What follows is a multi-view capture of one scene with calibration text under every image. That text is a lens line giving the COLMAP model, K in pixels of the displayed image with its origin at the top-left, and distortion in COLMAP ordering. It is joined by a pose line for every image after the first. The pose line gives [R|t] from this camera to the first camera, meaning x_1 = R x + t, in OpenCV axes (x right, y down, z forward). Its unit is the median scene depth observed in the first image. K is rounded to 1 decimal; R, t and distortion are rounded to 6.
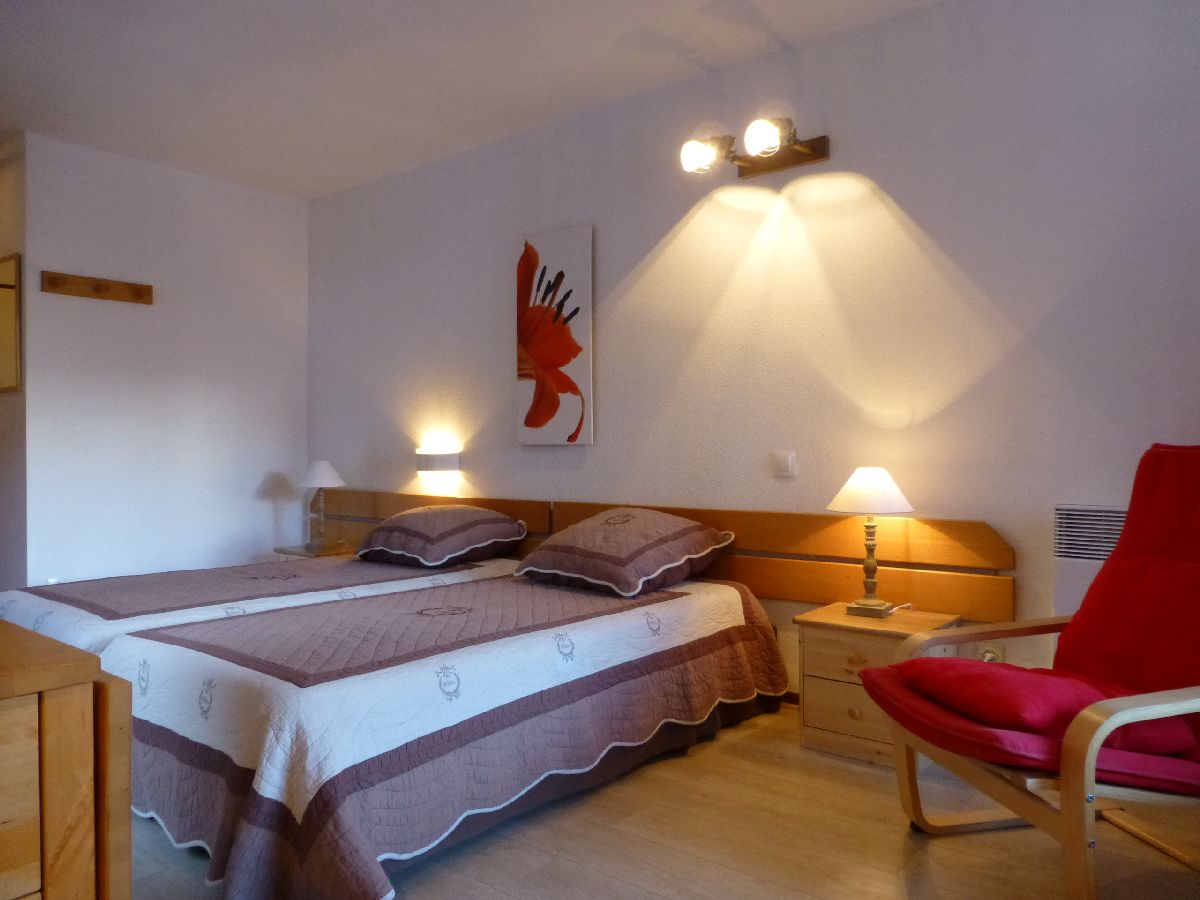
lens RADIAL K [[858.3, 0, 600.0], [0, 858.3, 450.0], [0, 0, 1]] dist [-0.027991, 0.001693]
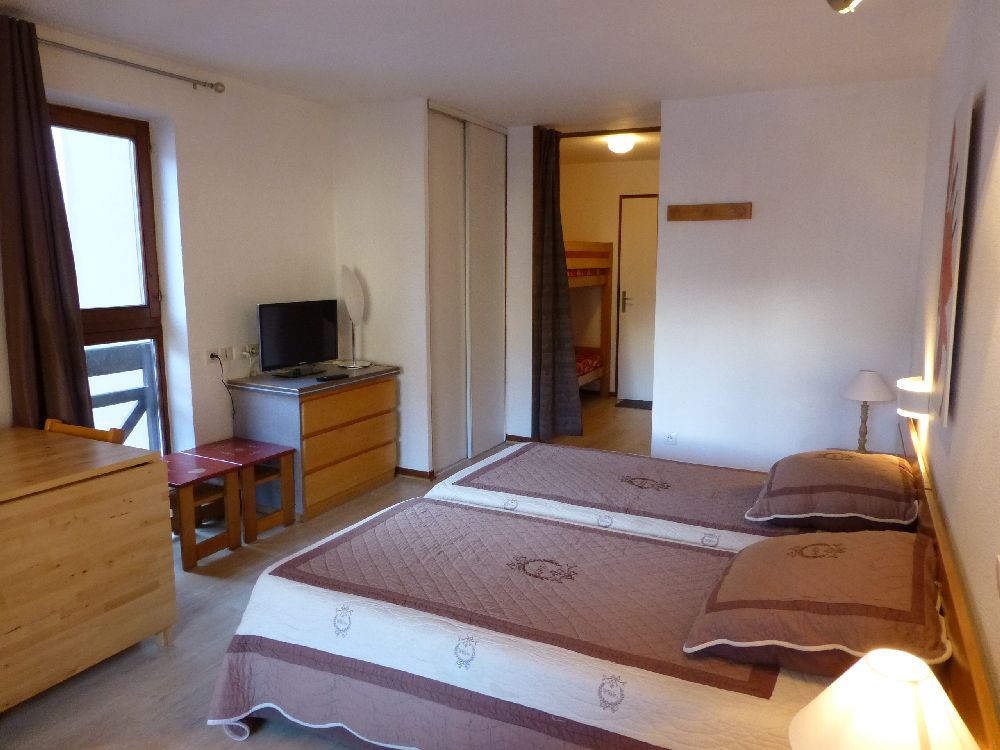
lens RADIAL K [[715.3, 0, 500.0], [0, 715.3, 375.0], [0, 0, 1]] dist [-0.027991, 0.001693]
pose [[0.205650, 0.145328, -0.967775, 0.534760], [0.001528, 0.988863, 0.148820, -0.153402], [0.978624, -0.032083, 0.203137, 0.672025]]
